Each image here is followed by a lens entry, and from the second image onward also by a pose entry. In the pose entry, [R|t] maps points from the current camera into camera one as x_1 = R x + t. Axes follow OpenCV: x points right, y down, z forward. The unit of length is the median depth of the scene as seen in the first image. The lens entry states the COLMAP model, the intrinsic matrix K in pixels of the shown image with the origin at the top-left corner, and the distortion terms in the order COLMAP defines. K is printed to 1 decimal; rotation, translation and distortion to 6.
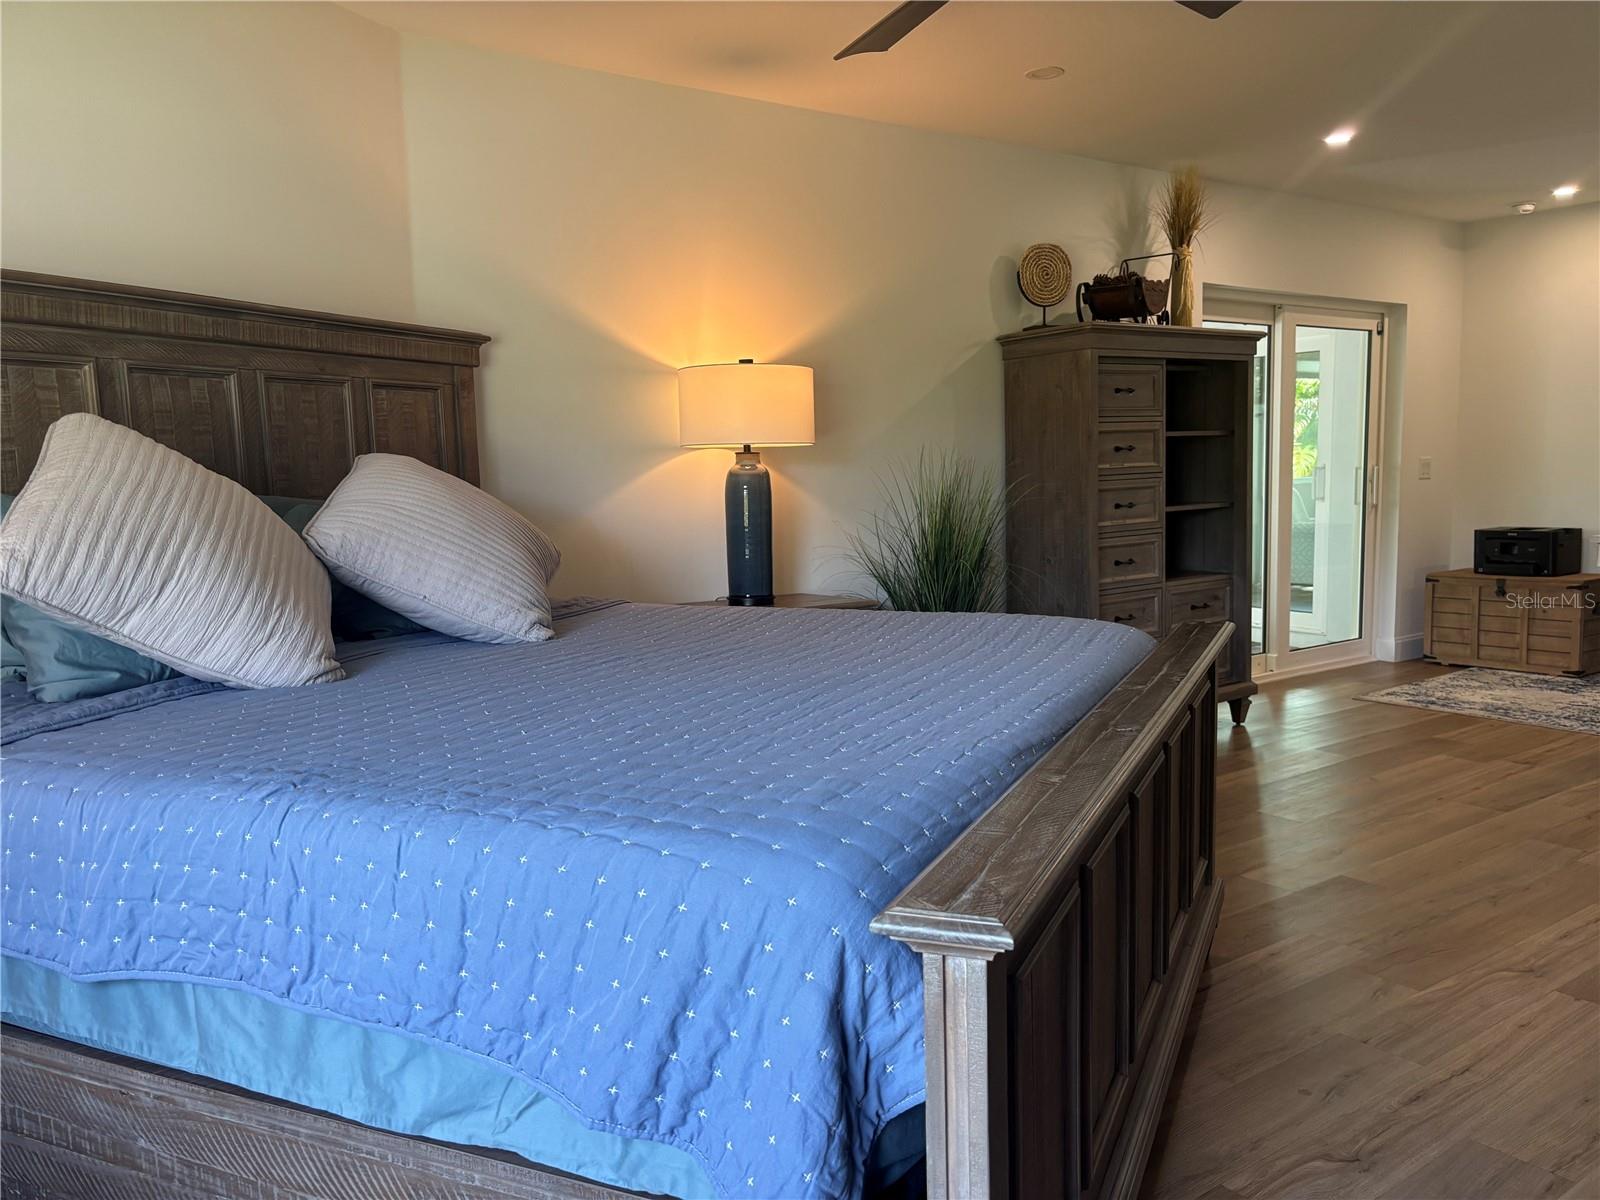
lens RADIAL K [[1210.4, 0, 807.1], [0, 1210.4, 605.6], [0, 0, 1]] dist [0.049944, -0.047183]
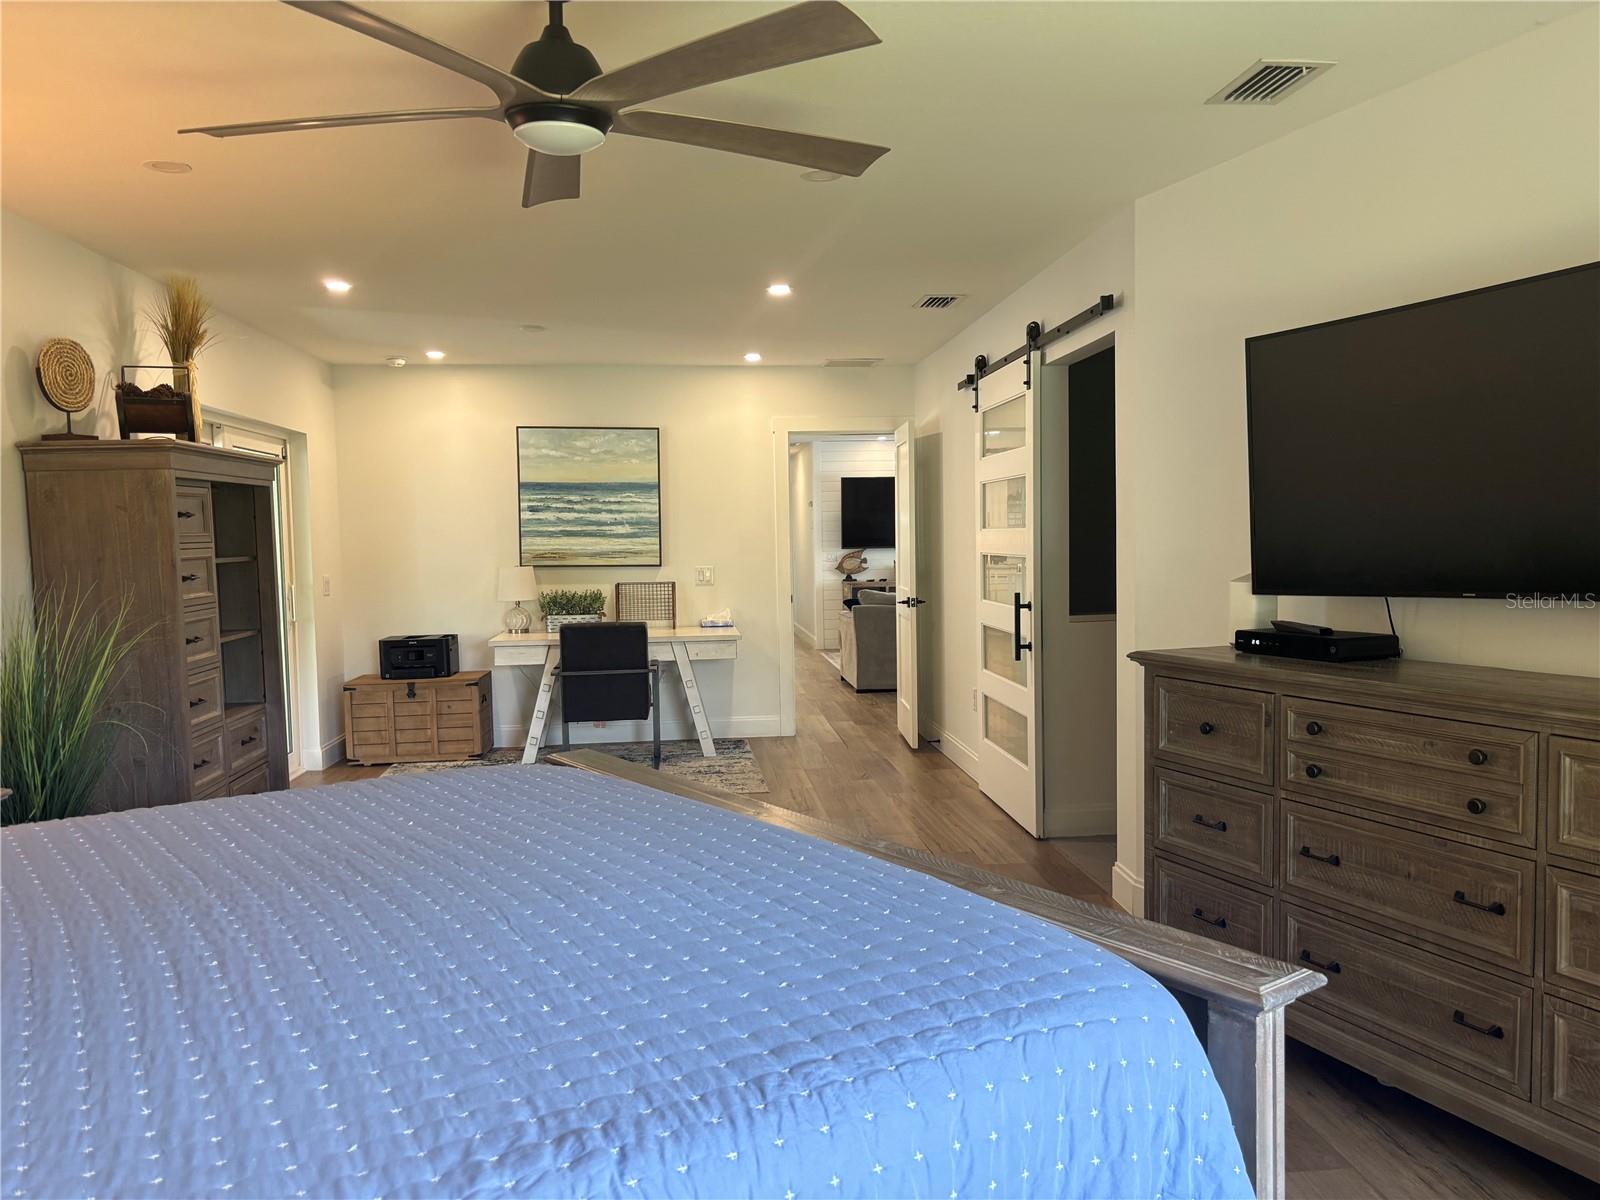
lens RADIAL K [[1210.4, 0, 795.6], [0, 1210.4, 611.8], [0, 0, 1]] dist [0.049944, -0.047183]
pose [[0.510890, -0.039570, 0.858735, -0.262194], [0.103630, 0.994490, -0.015828, -0.039002], [-0.853377, 0.097077, 0.512175, 0.137093]]
